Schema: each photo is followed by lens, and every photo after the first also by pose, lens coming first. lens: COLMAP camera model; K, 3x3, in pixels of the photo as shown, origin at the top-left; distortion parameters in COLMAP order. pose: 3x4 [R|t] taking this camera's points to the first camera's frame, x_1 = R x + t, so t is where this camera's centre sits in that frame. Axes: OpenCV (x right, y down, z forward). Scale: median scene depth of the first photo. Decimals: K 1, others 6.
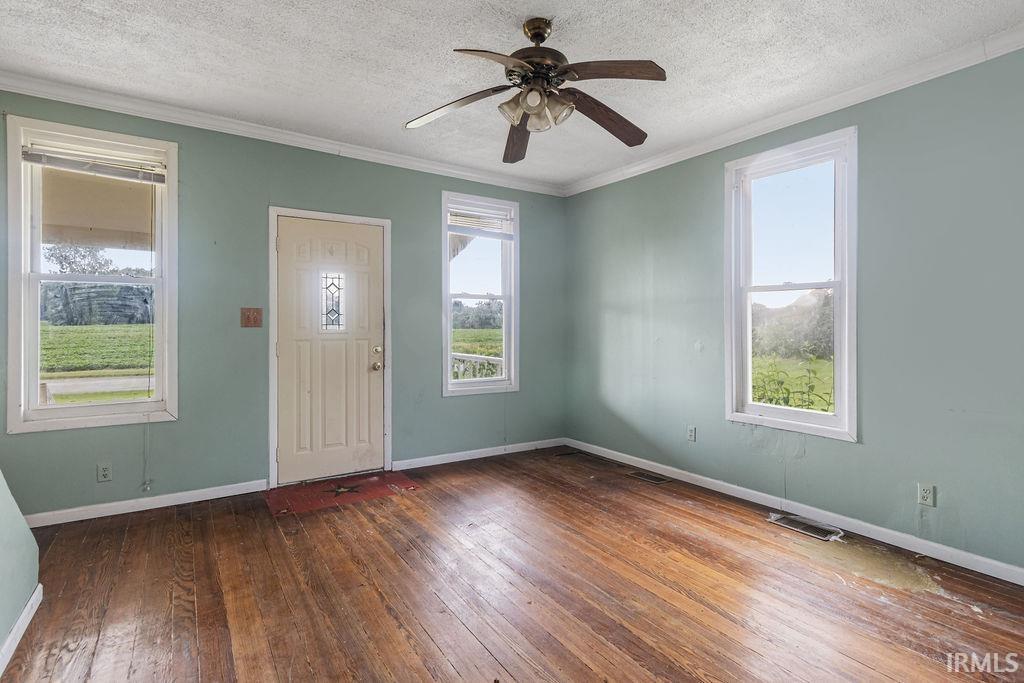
lens RADIAL K [[516.9, 0, 515.0], [0, 516.9, 326.4], [0, 0, 1]] dist [-0.000367, -0.000071]
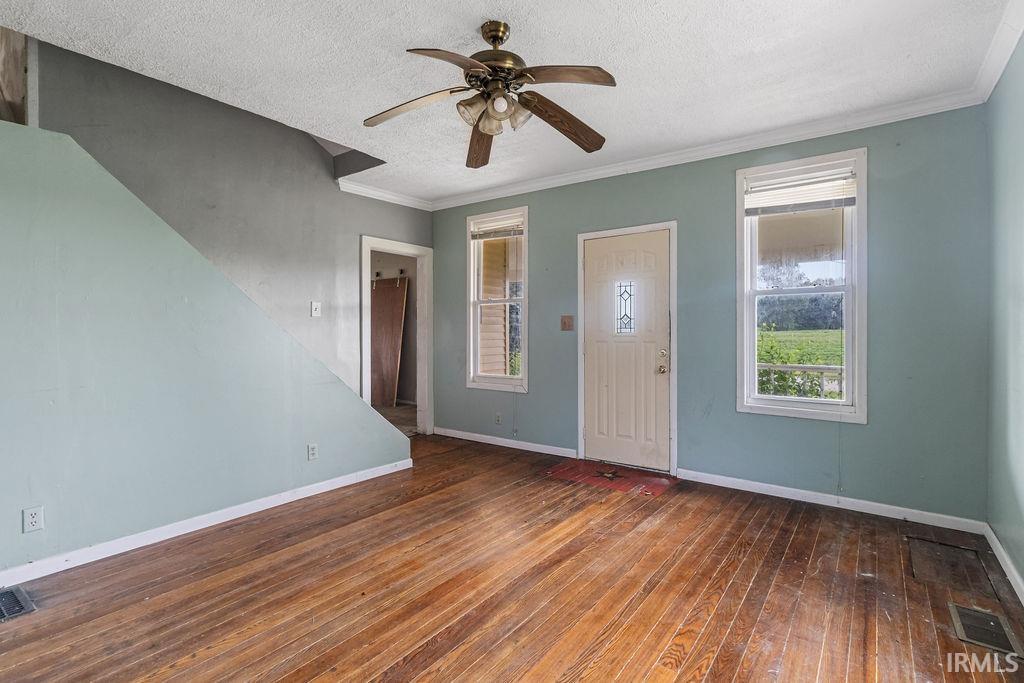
lens RADIAL K [[486.5, 0, 498.4], [0, 486.5, 339.4], [0, 0, 1]] dist [0.001713, 0.000365]
pose [[0.328968, 0.014979, -0.944222, 0.599935], [-0.001461, 0.999881, 0.015353, 0.005176], [0.944340, -0.003671, 0.328951, 0.438660]]
